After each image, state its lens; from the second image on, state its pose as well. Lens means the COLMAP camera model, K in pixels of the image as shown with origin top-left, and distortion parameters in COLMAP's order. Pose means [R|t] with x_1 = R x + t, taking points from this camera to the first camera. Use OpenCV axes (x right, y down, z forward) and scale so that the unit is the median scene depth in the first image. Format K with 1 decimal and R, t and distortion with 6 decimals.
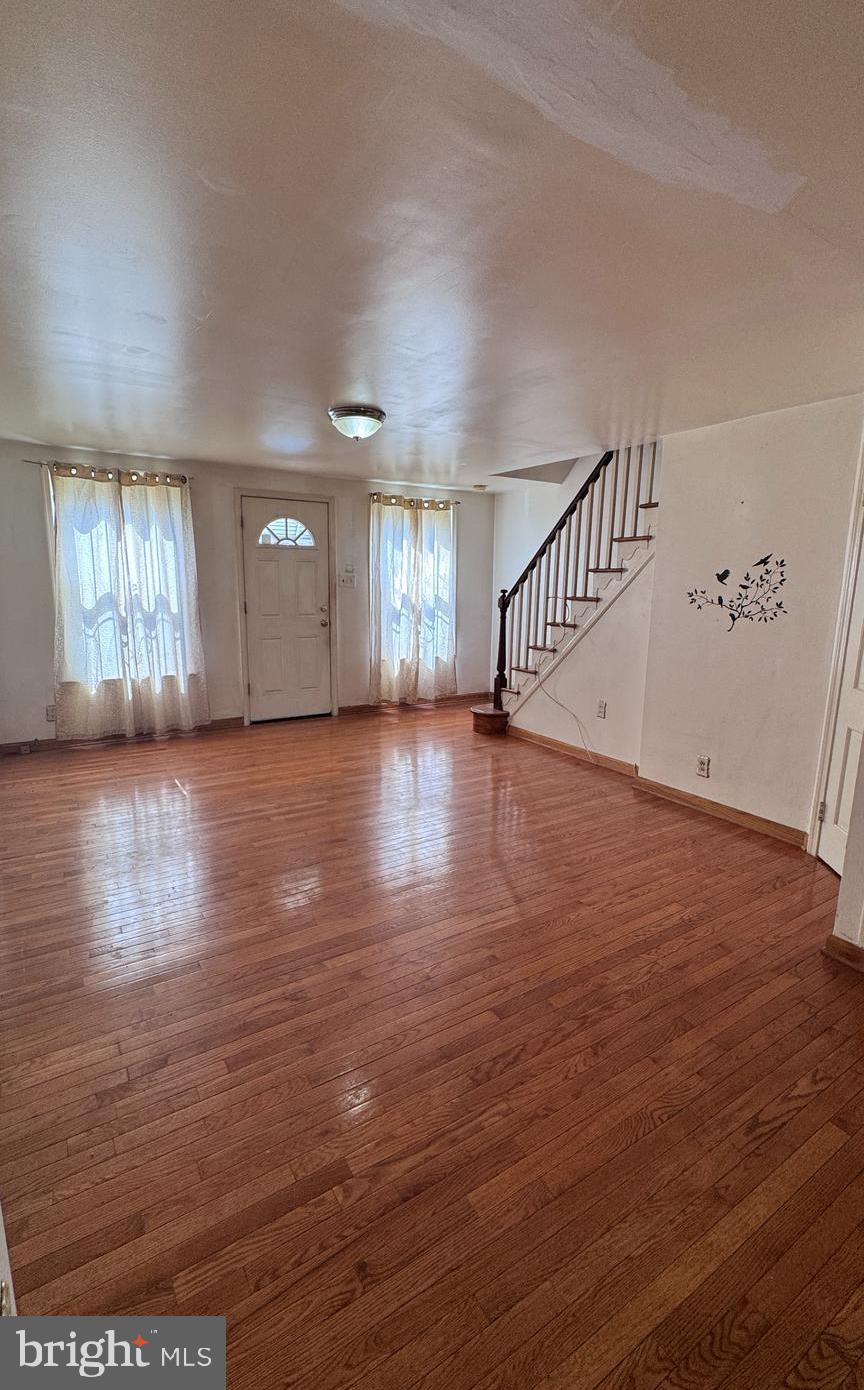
lens RADIAL K [[606.9, 0, 432.0], [0, 606.9, 697.4], [0, 0, 1]] dist [-0.000029, 0.000315]
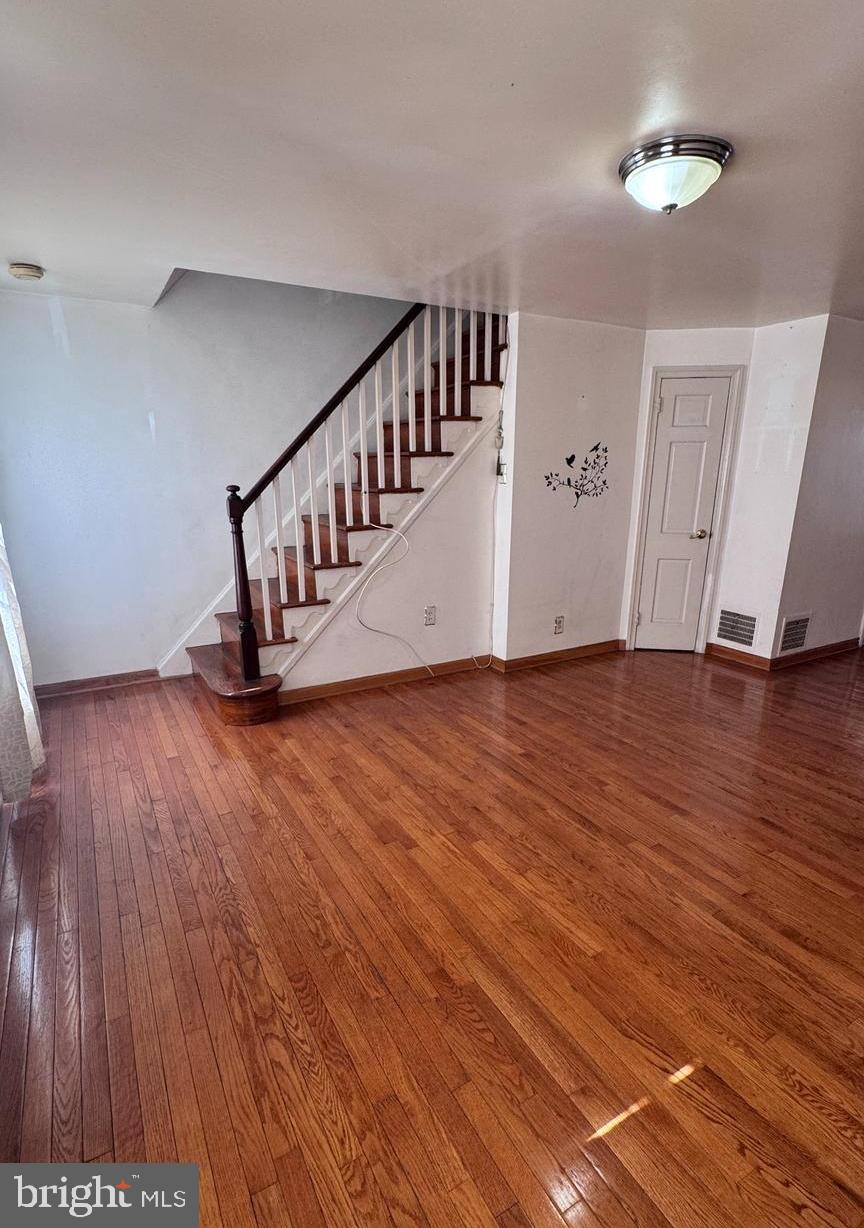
lens RADIAL K [[613.4, 0, 417.7], [0, 613.4, 658.1], [0, 0, 1]] dist [0.001710, 0.000179]
pose [[0.061230, -0.310241, 0.948684, -0.792589], [0.200774, 0.934868, 0.292765, -0.252247], [-0.977722, 0.172545, 0.119531, 1.229499]]
